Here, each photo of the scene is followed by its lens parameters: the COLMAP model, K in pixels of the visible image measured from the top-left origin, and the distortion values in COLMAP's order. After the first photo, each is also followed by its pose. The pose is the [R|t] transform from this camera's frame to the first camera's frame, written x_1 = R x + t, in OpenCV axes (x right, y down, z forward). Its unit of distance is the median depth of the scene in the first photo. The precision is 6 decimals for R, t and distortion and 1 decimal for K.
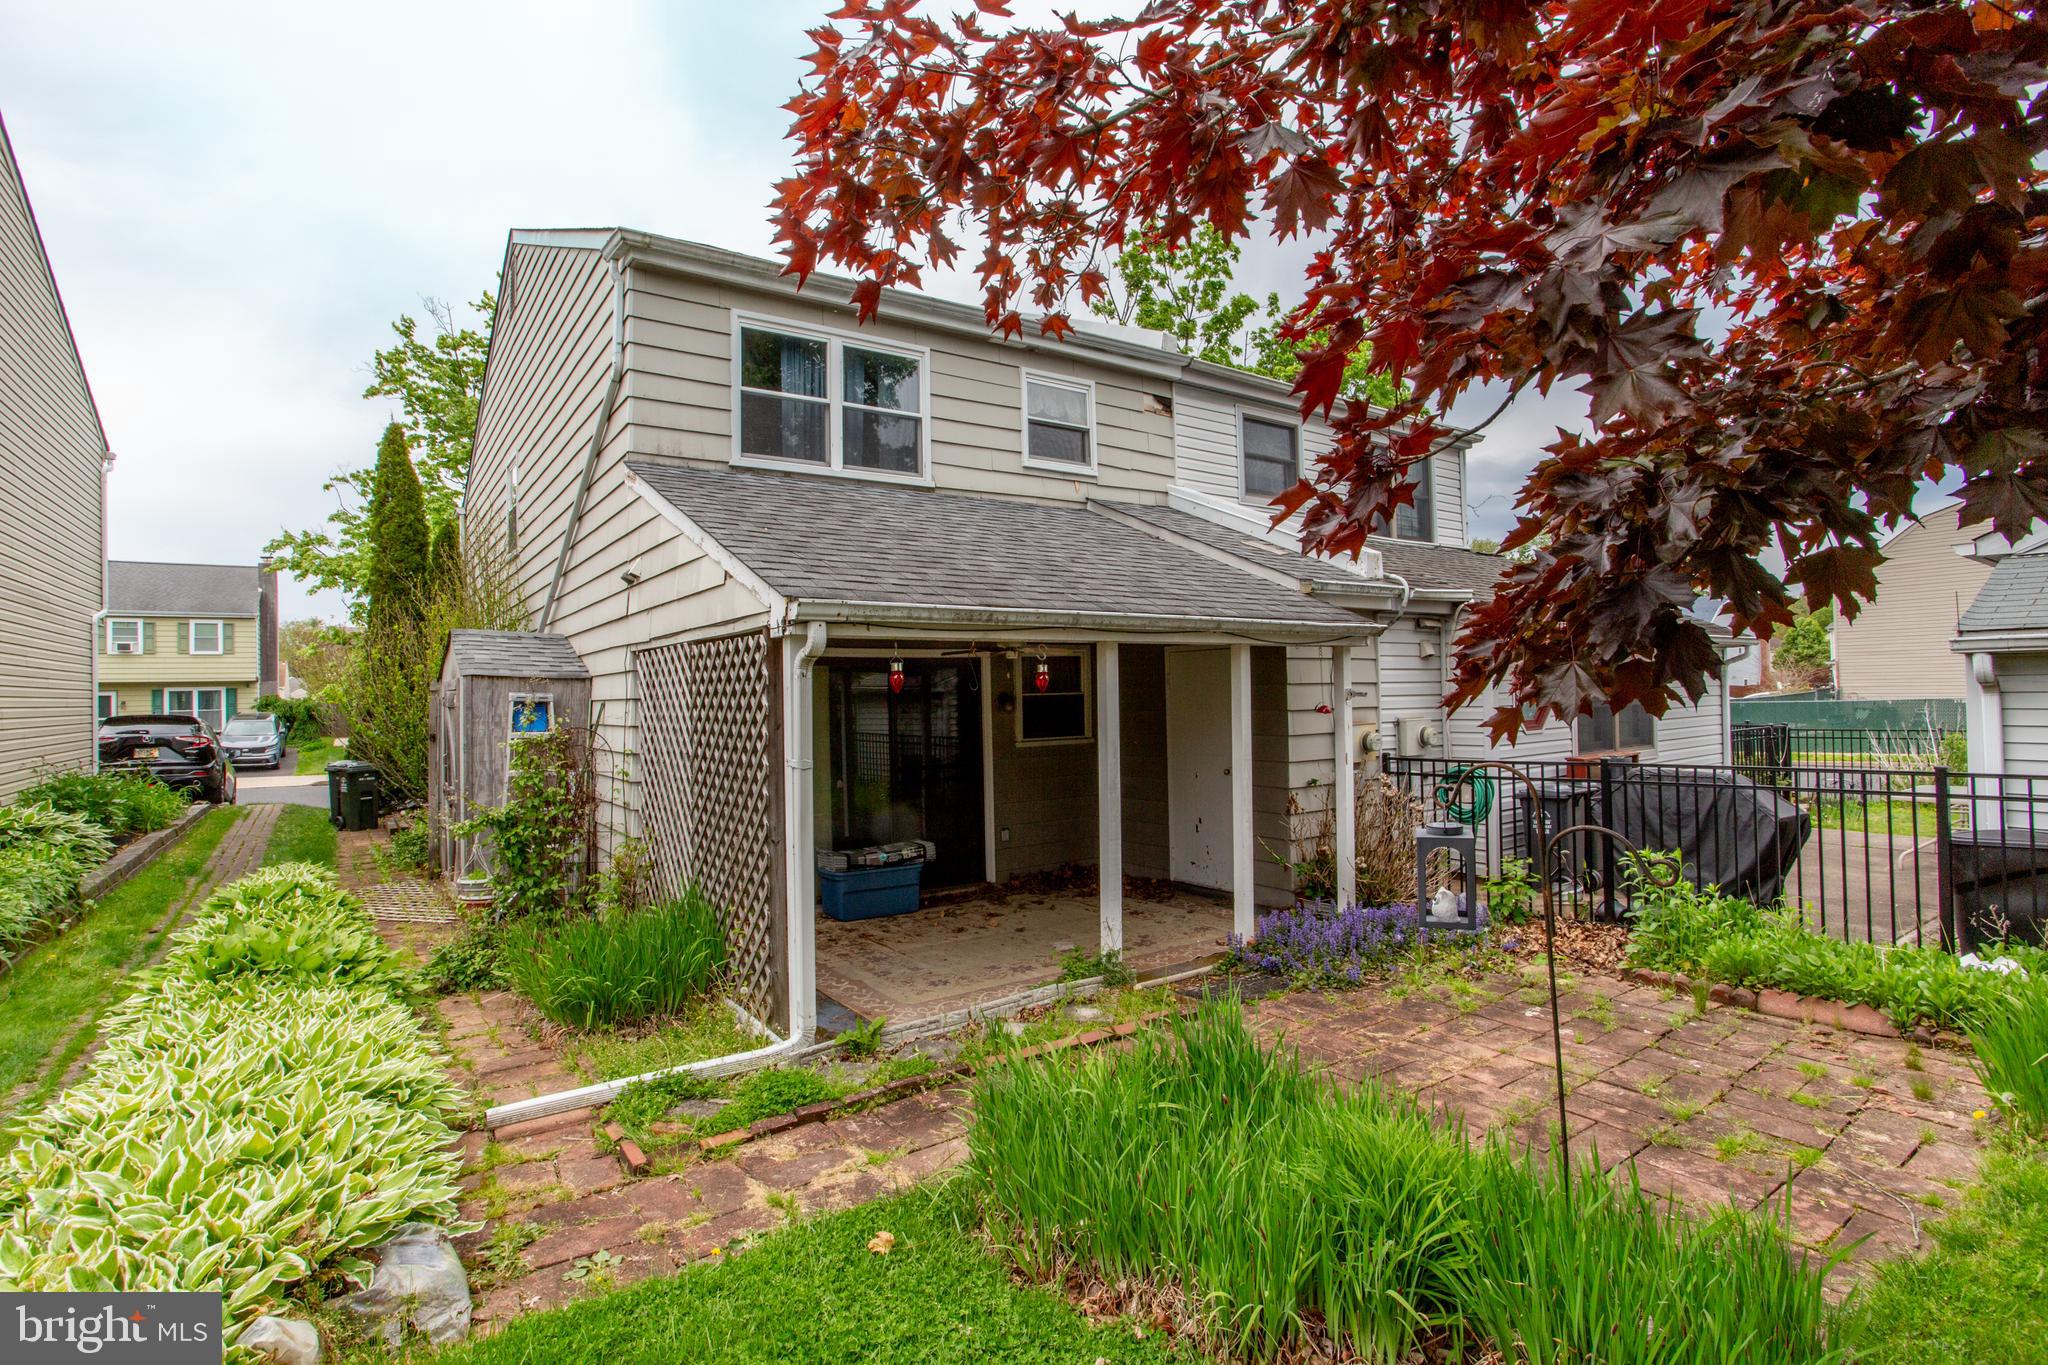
lens RADIAL K [[994.3, 0, 1017.7], [0, 994.3, 670.2], [0, 0, 1]] dist [-0.073617, 0.032964]
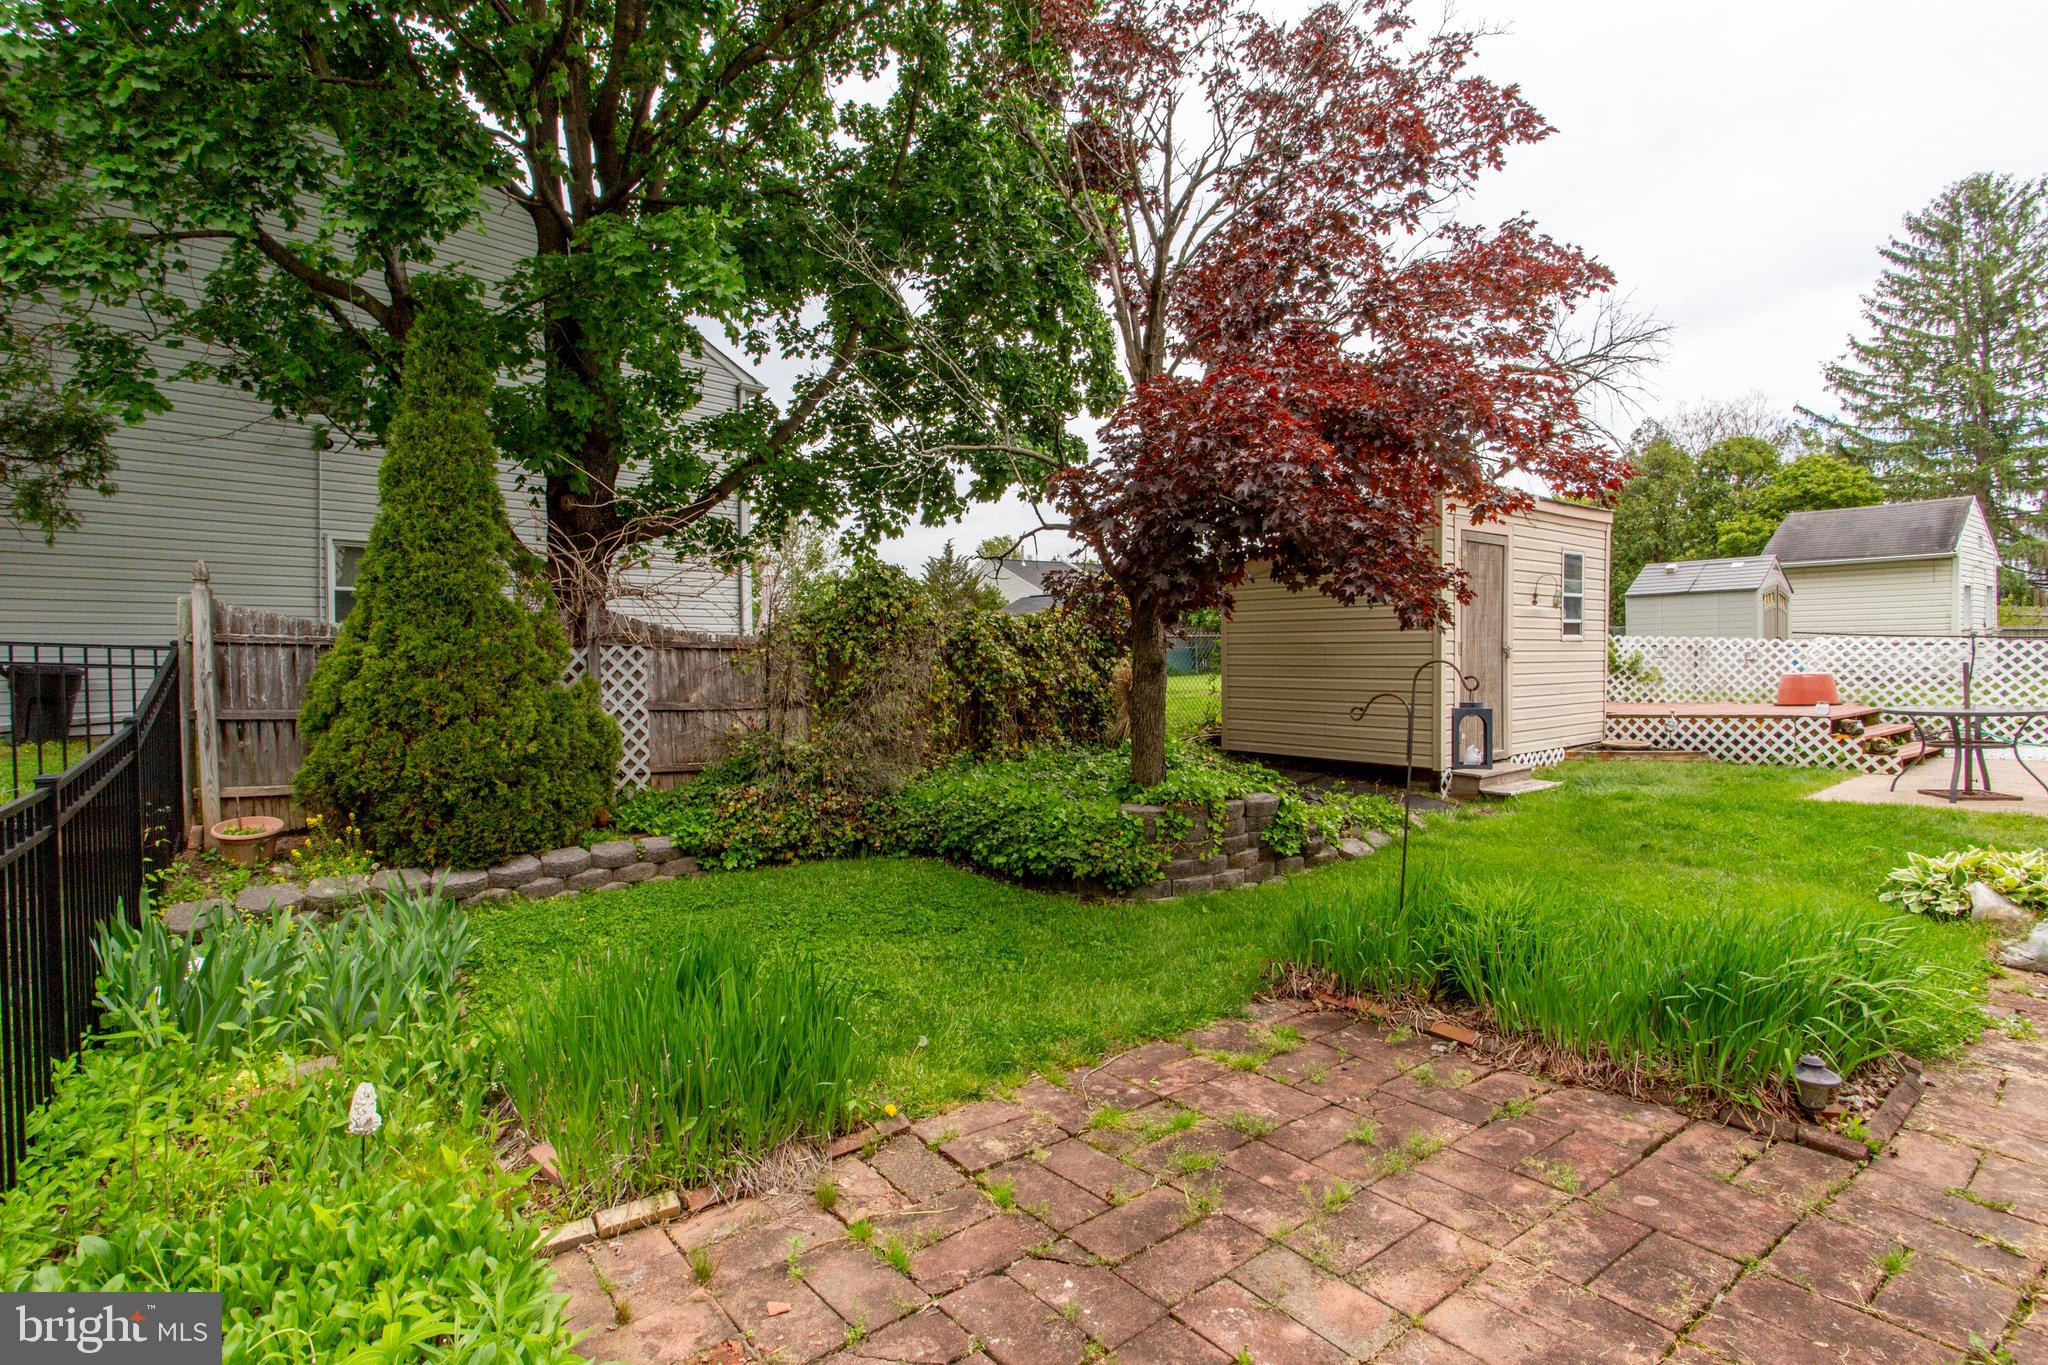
lens RADIAL K [[994.3, 0, 1017.7], [0, 994.3, 670.2], [0, 0, 1]] dist [-0.073617, 0.032964]
pose [[-0.998545, 0.039419, -0.036801, 0.424638], [0.040065, 0.999053, -0.016993, 0.038485], [0.036096, -0.018442, -0.999178, 0.891199]]
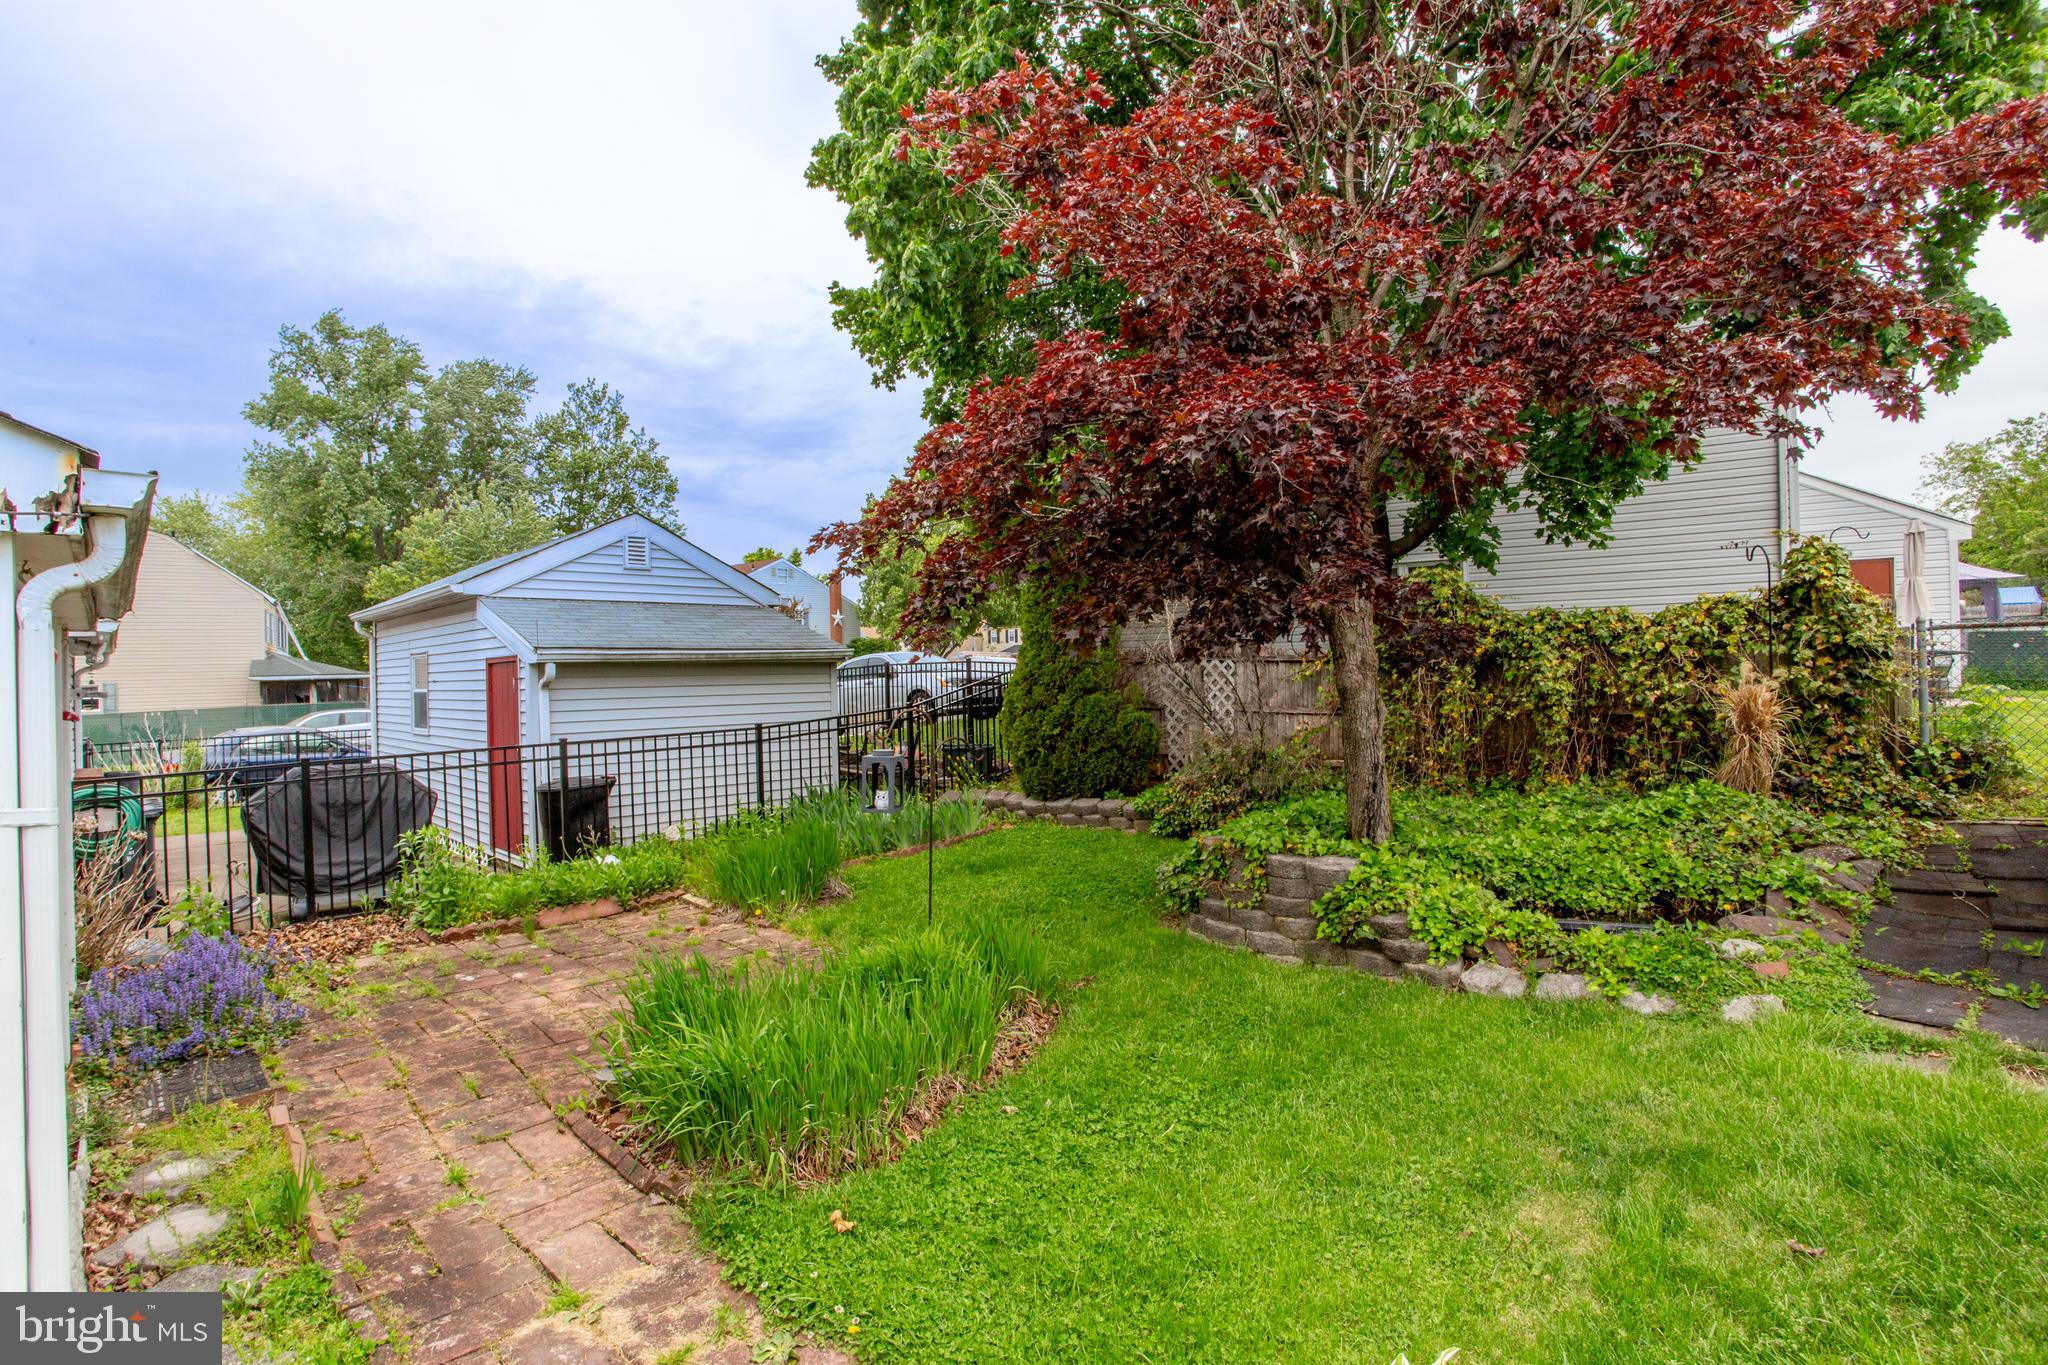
lens RADIAL K [[994.3, 0, 1017.7], [0, 994.3, 670.2], [0, 0, 1]] dist [-0.073617, 0.032964]
pose [[-0.160478, 0.020145, 0.986834, -0.444487], [0.000154, 0.999792, -0.020384, 0.018473], [-0.987039, -0.003119, -0.160447, 0.377197]]
